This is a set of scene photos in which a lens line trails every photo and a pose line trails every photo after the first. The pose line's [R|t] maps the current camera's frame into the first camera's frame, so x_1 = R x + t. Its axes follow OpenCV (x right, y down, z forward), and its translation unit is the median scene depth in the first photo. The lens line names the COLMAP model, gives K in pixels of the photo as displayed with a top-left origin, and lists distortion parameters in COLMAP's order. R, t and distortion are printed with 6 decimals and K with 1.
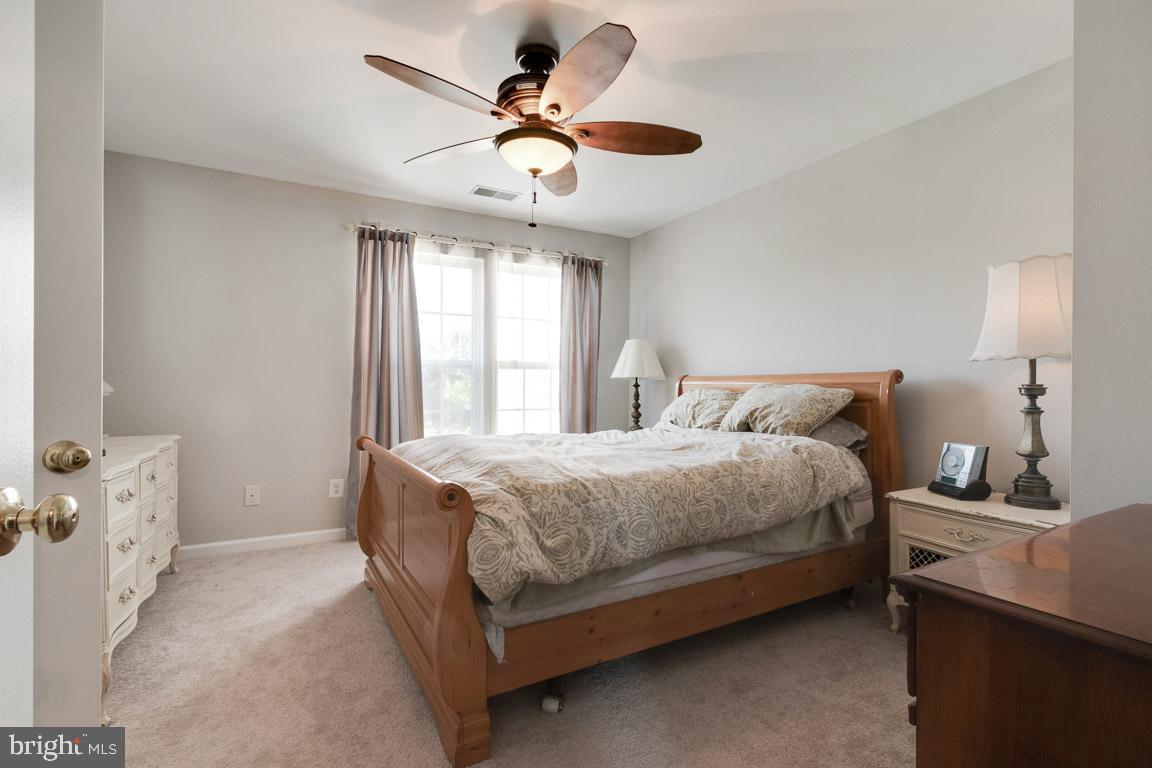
lens RADIAL K [[528.3, 0, 576.0], [0, 528.3, 384.0], [0, 0, 1]] dist [0.000882, 0.000124]
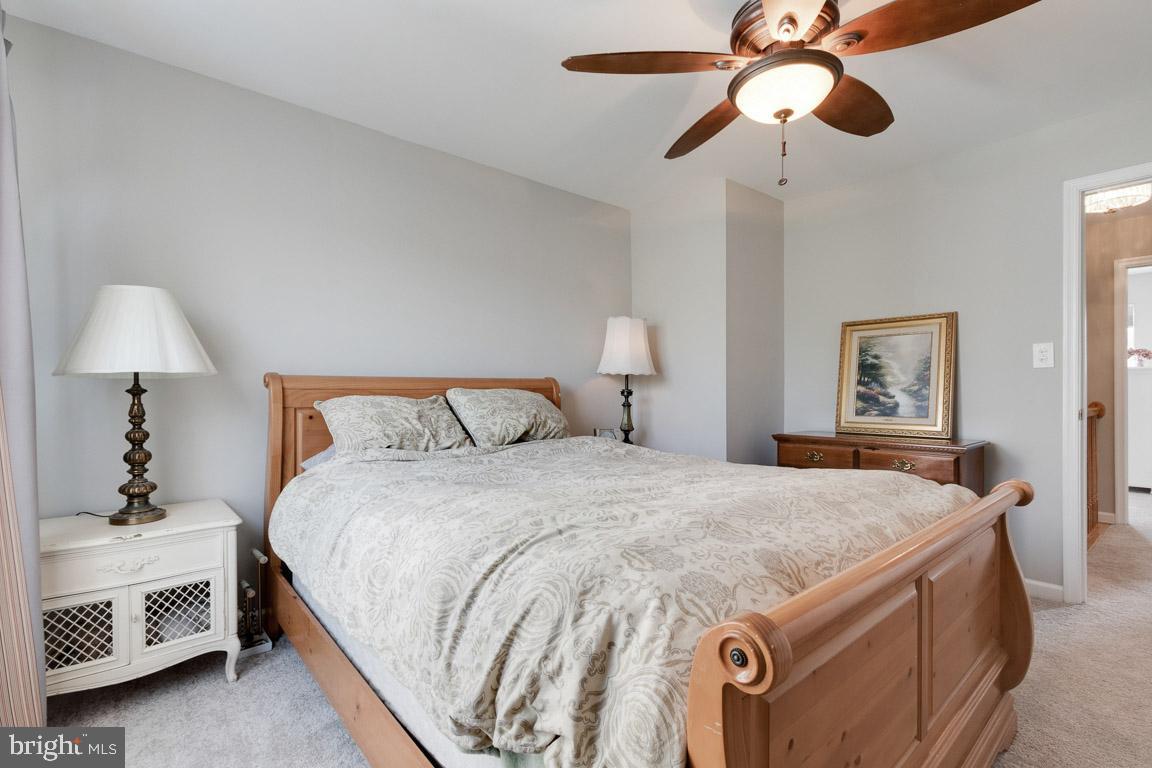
lens RADIAL K [[528.3, 0, 576.0], [0, 528.3, 384.0], [0, 0, 1]] dist [0.000882, 0.000124]
pose [[-0.184167, 0.008639, 0.982857, -0.564532], [-0.001856, 0.999957, -0.009137, 0.001599], [-0.982893, -0.003507, -0.184143, 1.109524]]
